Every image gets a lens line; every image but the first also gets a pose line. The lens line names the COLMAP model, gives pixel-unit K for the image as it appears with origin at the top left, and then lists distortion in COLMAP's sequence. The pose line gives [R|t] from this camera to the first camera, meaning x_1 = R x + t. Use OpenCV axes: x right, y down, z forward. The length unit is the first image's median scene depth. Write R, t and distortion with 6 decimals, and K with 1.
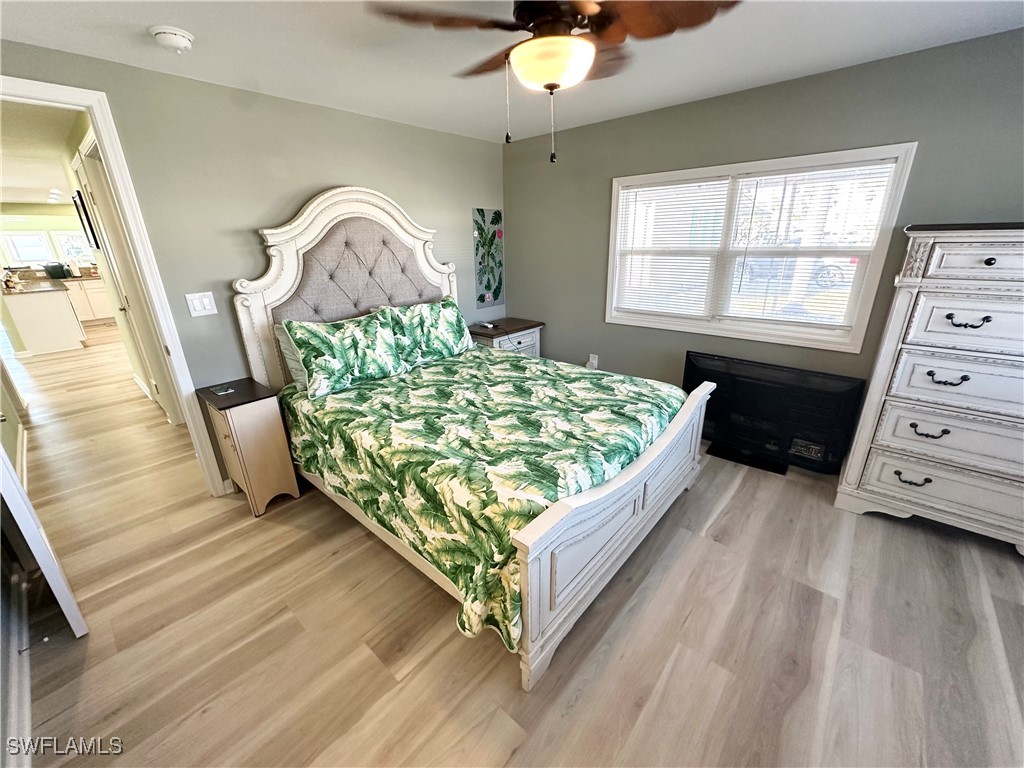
lens RADIAL K [[408.0, 0, 512.0], [0, 408.0, 384.0], [0, 0, 1]] dist [-0.002466, 0.000124]
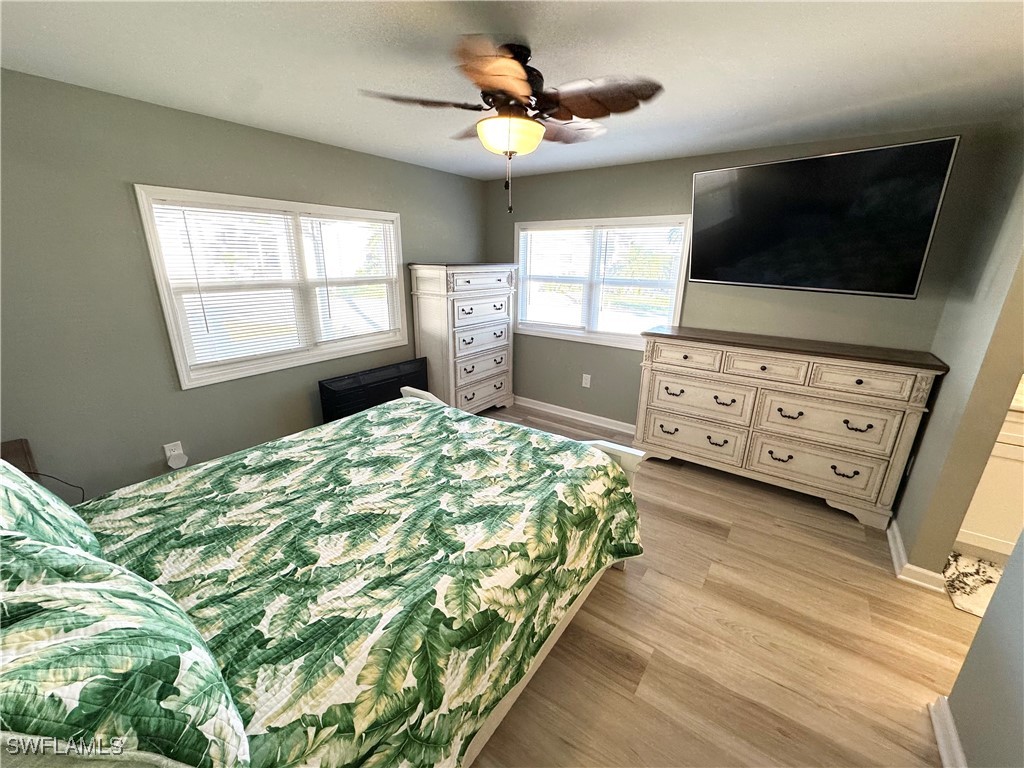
lens RADIAL K [[408.0, 0, 512.0], [0, 408.0, 384.0], [0, 0, 1]] dist [-0.002466, 0.000124]
pose [[-0.093271, -0.272433, 0.957643, -0.713331], [0.330275, 0.898909, 0.287891, -0.259565], [-0.939265, 0.343138, 0.006136, 0.694550]]
